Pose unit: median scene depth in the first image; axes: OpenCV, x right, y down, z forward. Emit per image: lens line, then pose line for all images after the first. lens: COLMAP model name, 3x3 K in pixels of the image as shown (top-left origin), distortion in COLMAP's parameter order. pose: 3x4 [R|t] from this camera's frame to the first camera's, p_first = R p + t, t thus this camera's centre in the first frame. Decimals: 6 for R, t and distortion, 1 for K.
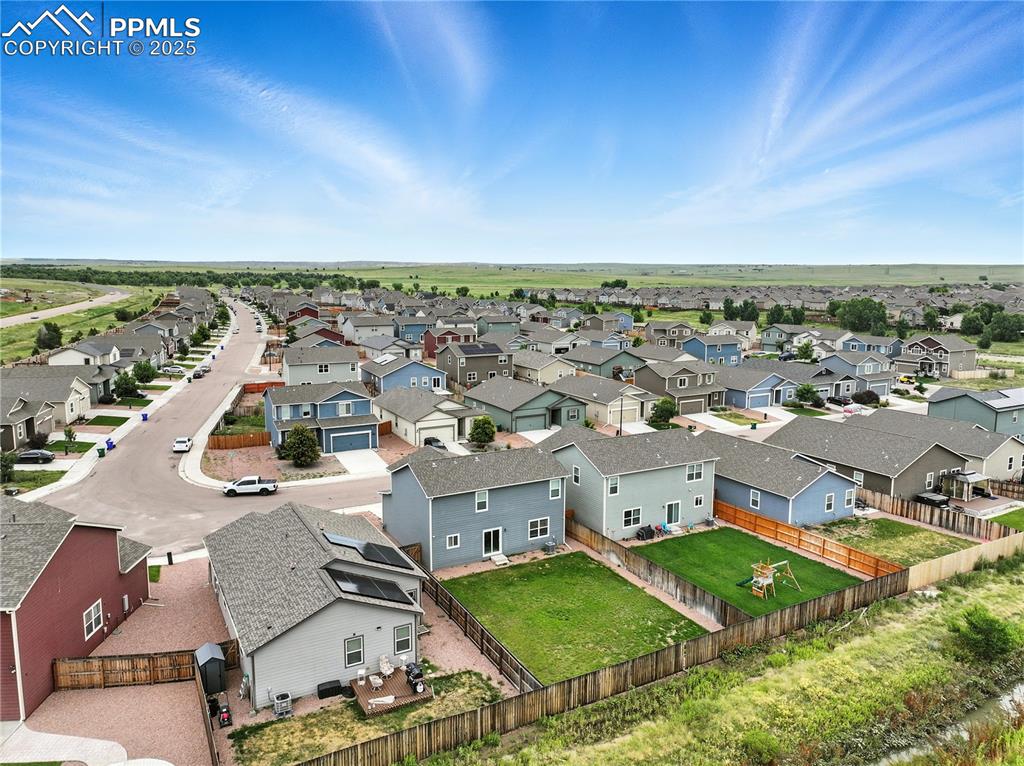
lens RADIAL K [[715.9, 0, 515.3], [0, 715.9, 384.9], [0, 0, 1]] dist [0.006125, 0.012898]
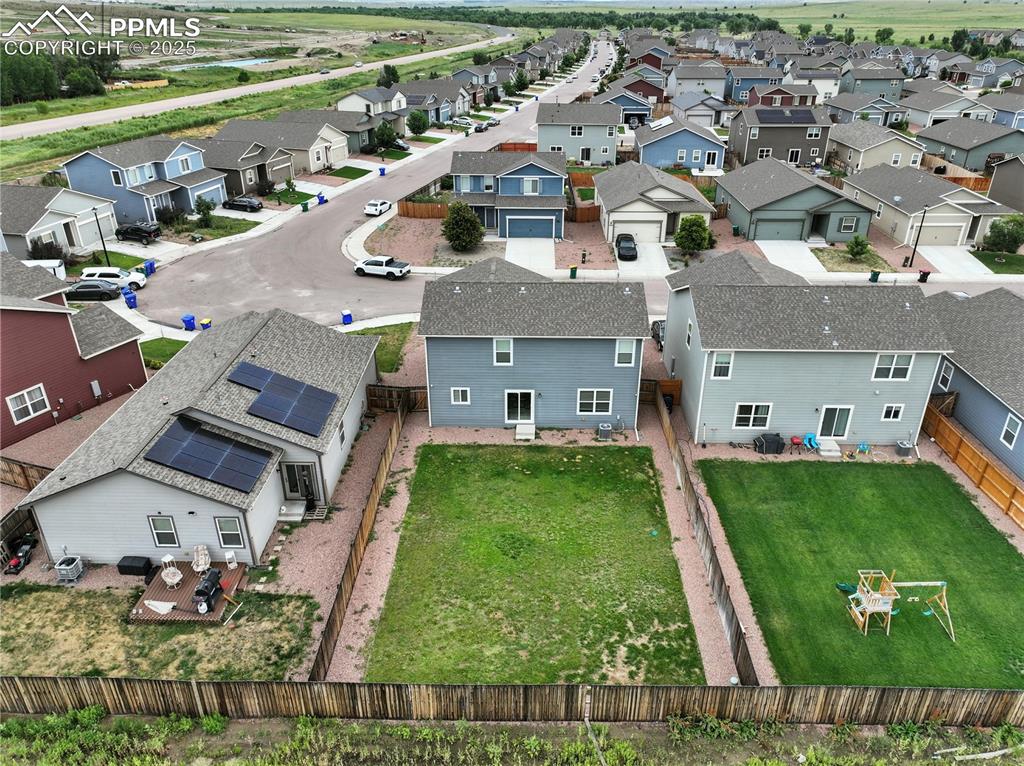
lens RADIAL K [[715.9, 0, 512.4], [0, 715.9, 380.0], [0, 0, 1]] dist [0.006125, 0.012898]
pose [[0.863225, 0.224560, -0.452123, 0.203895], [-0.071930, 0.941189, 0.330135, -0.033245], [0.499669, -0.252460, 0.828610, 0.285691]]
